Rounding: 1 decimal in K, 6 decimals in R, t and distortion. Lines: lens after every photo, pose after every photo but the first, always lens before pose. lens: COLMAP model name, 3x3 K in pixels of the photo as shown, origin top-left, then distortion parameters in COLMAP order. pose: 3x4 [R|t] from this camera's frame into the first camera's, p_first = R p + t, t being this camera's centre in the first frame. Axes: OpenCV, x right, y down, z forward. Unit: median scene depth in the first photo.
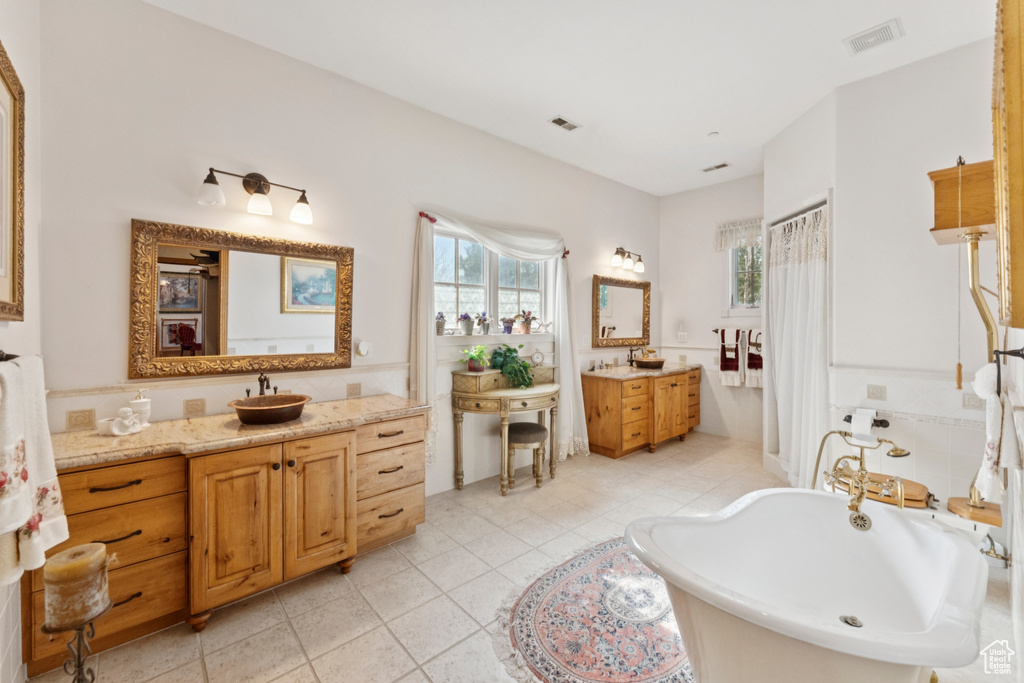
lens RADIAL K [[416.8, 0, 513.5], [0, 416.8, 323.2], [0, 0, 1]] dist [0.000015, -0.000004]
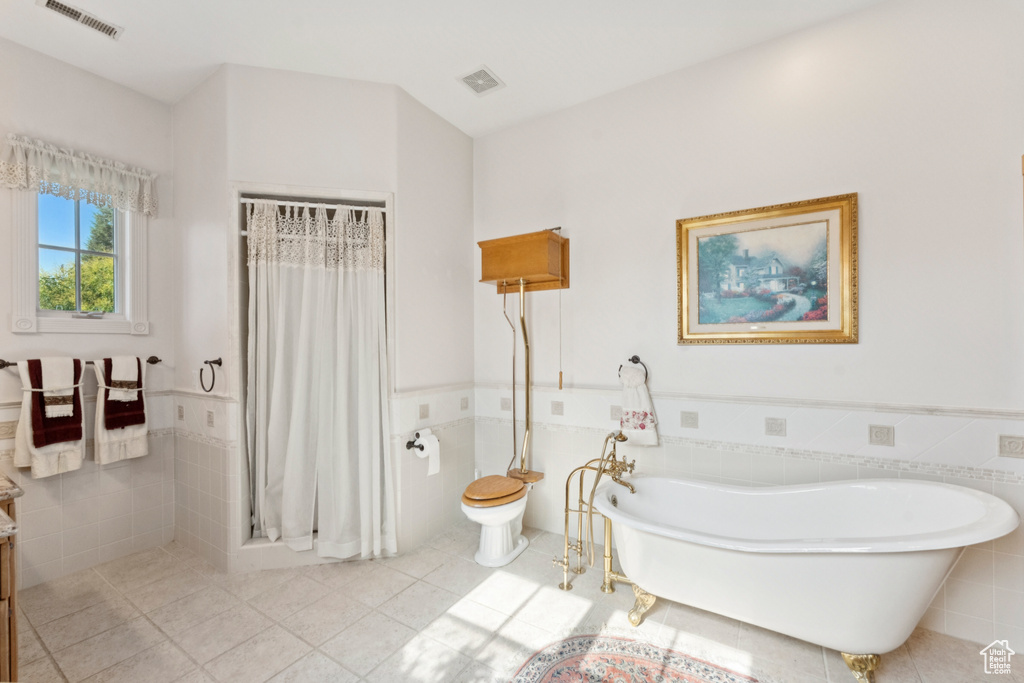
lens RADIAL K [[413.2, 0, 514.0], [0, 413.2, 345.3], [0, 0, 1]] dist [0.000117, -0.000024]
pose [[-0.284458, 0.003713, 0.958681, -0.101767], [0.006692, 0.999976, -0.001887, 0.003490], [-0.958665, 0.005878, -0.284476, 0.637568]]
